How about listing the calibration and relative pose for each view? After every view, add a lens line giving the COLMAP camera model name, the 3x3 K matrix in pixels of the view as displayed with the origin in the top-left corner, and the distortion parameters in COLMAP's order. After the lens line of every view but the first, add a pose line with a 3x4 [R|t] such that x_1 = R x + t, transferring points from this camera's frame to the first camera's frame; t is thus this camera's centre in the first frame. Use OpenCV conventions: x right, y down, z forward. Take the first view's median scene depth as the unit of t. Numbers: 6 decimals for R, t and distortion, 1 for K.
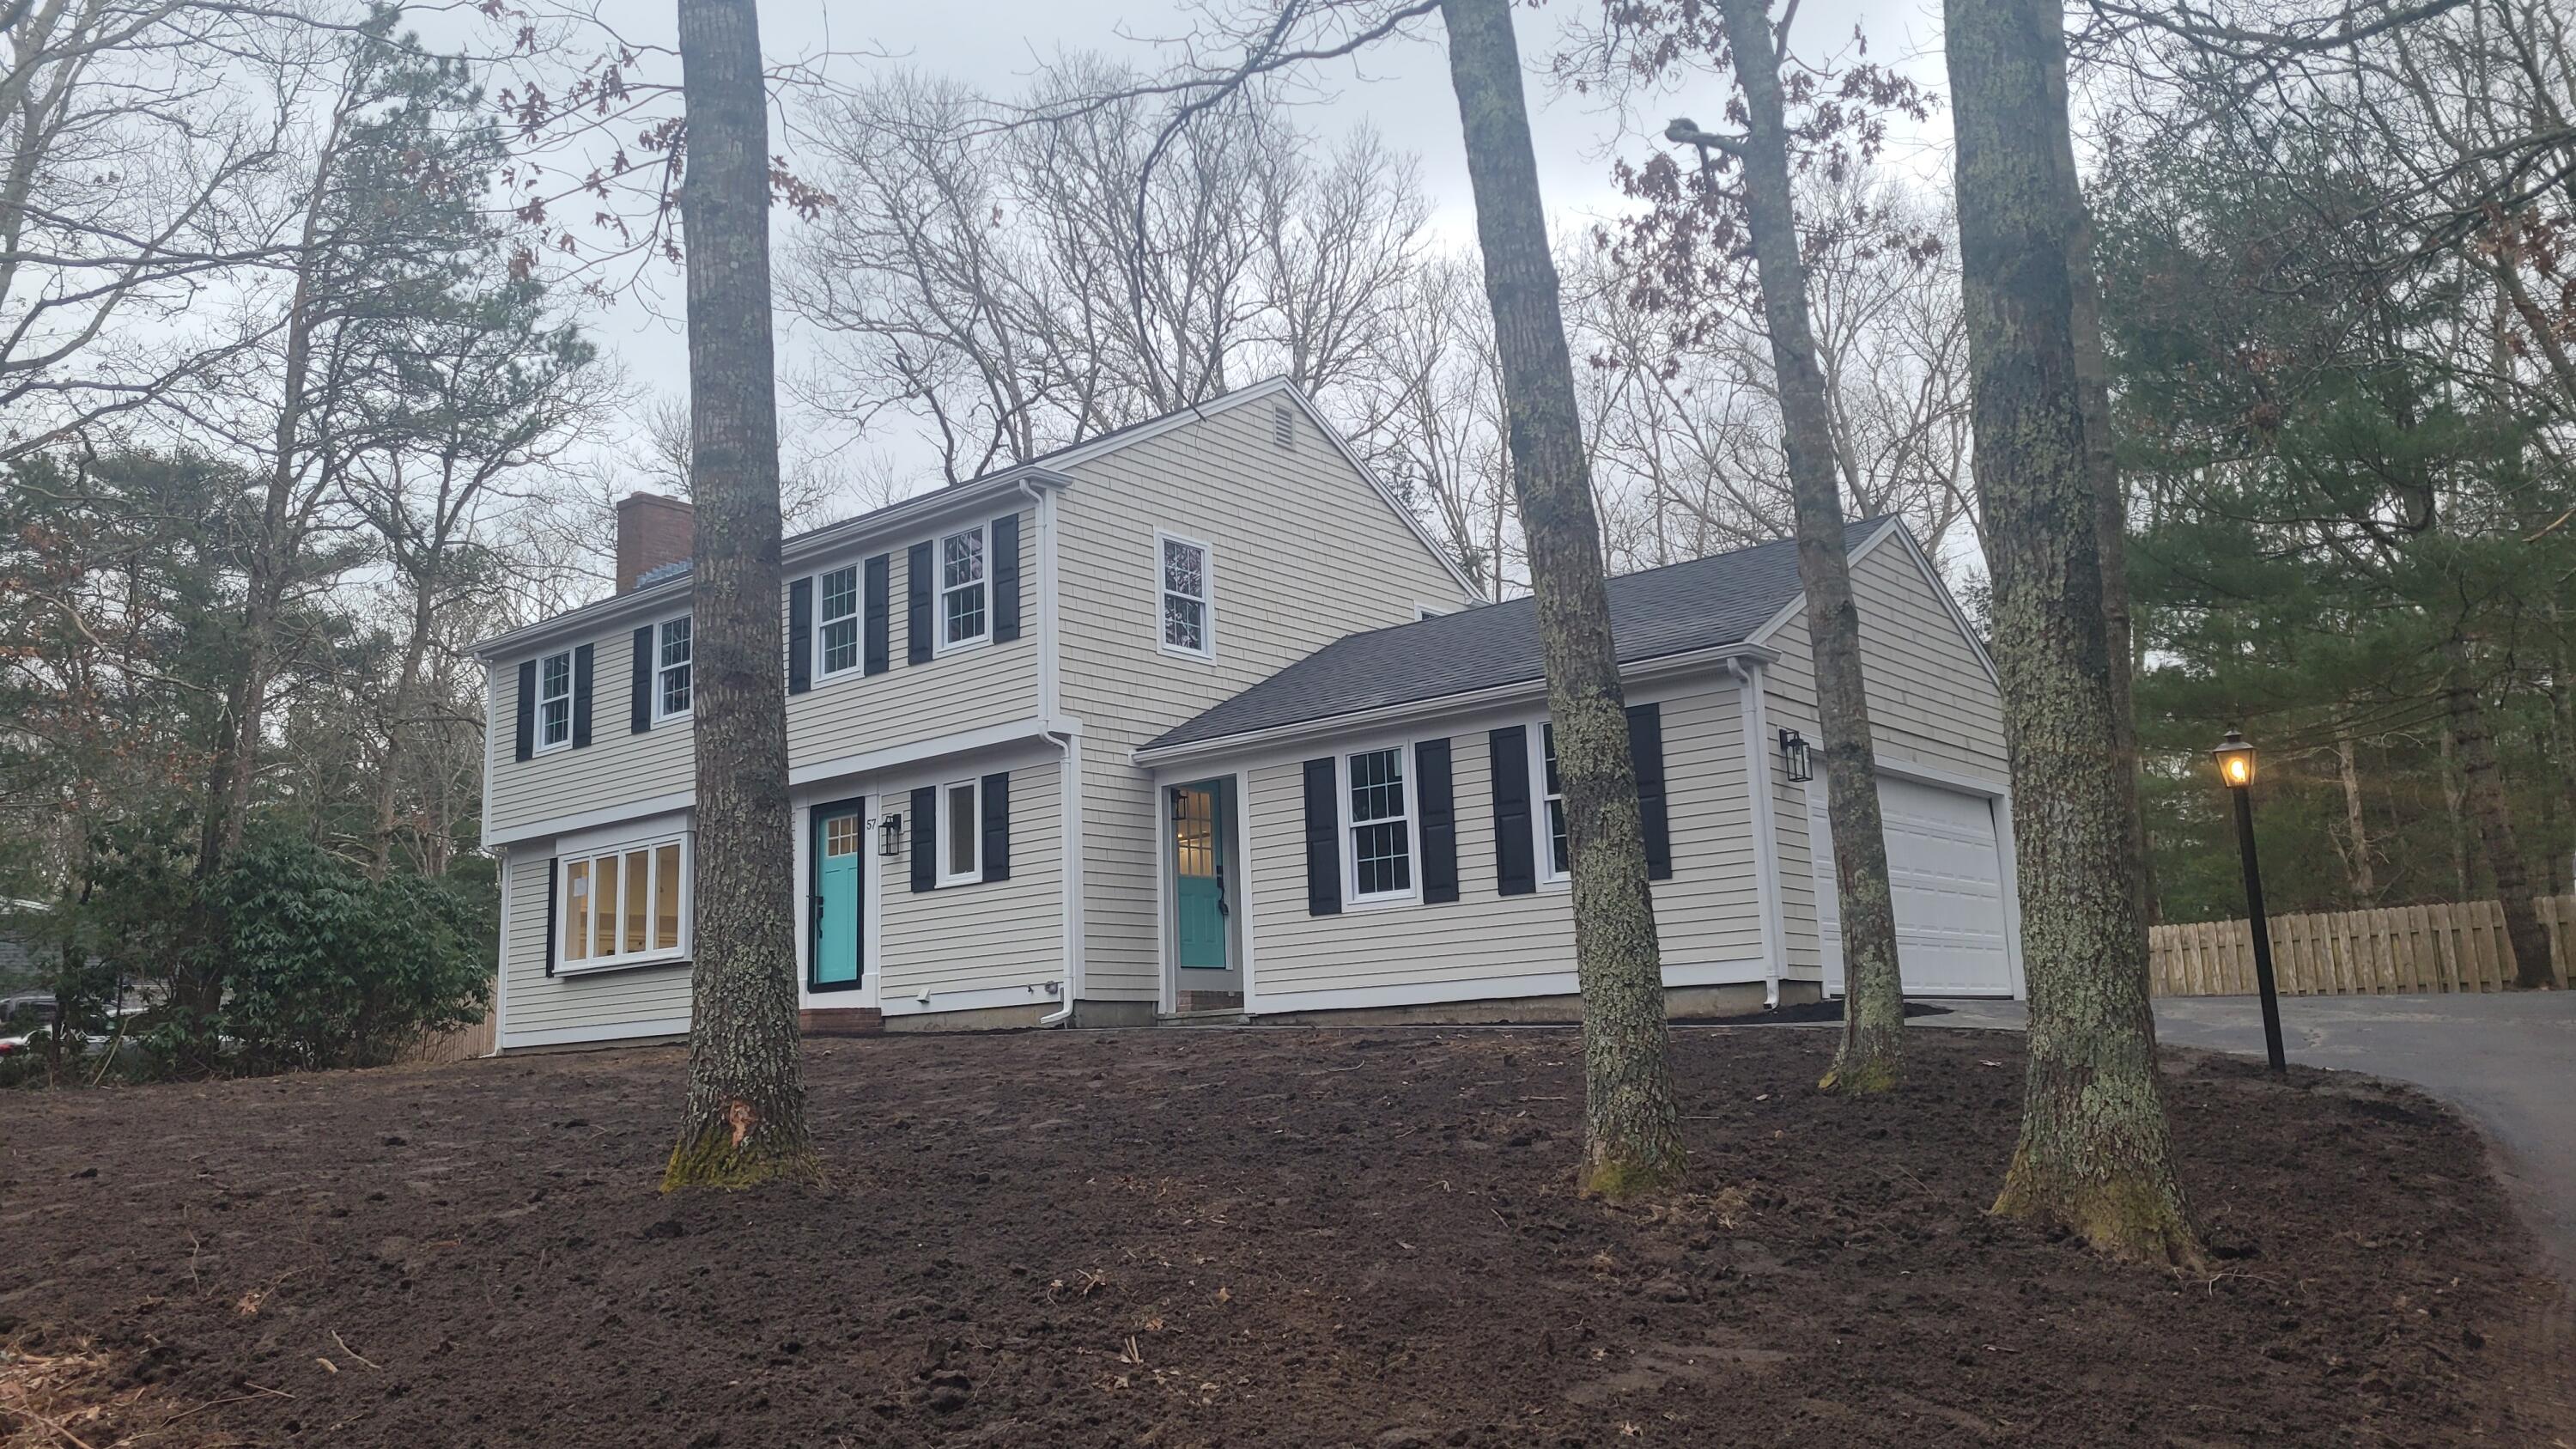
lens RADIAL K [[1928.7, 0, 1288.0], [0, 1928.7, 724.5], [0, 0, 1]] dist [0.063545, -0.049326]
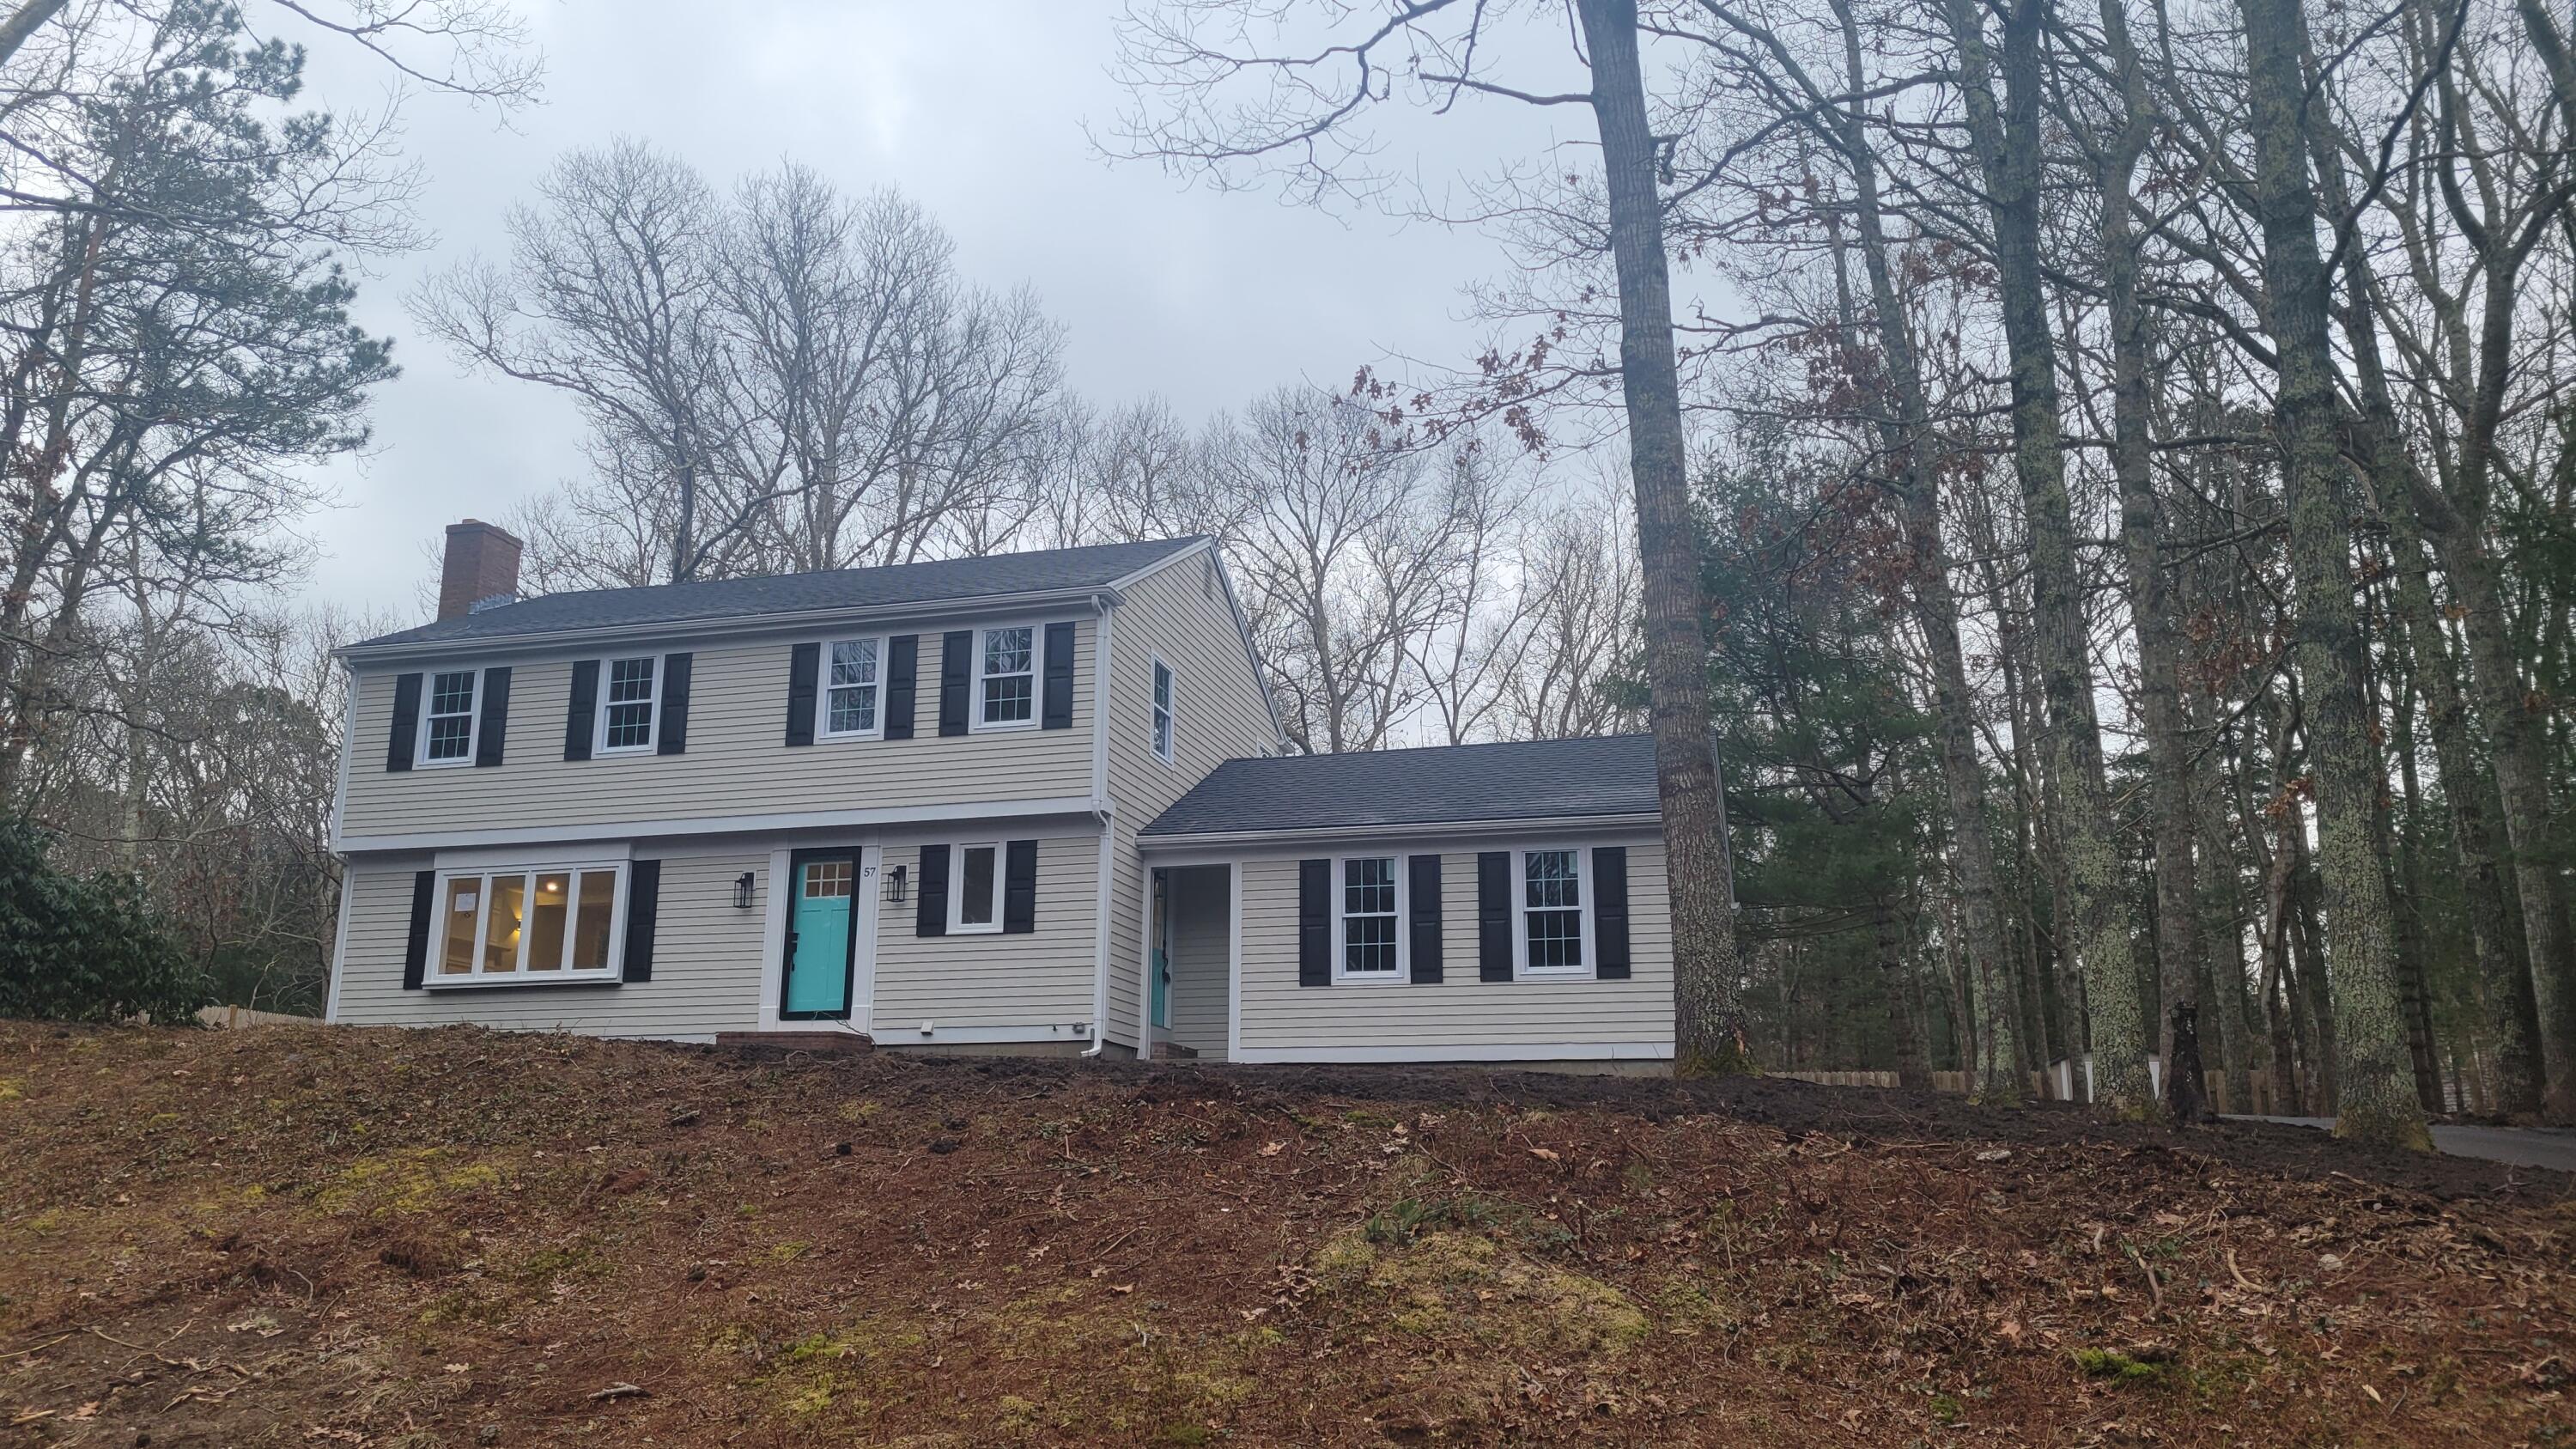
lens RADIAL K [[1928.7, 0, 1288.0], [0, 1928.7, 724.5], [0, 0, 1]] dist [0.063545, -0.049326]
pose [[0.920807, 0.139732, 0.364129, -0.429165], [-0.113388, 0.989201, -0.092866, 0.045673], [-0.373173, 0.044224, 0.926707, -0.130589]]
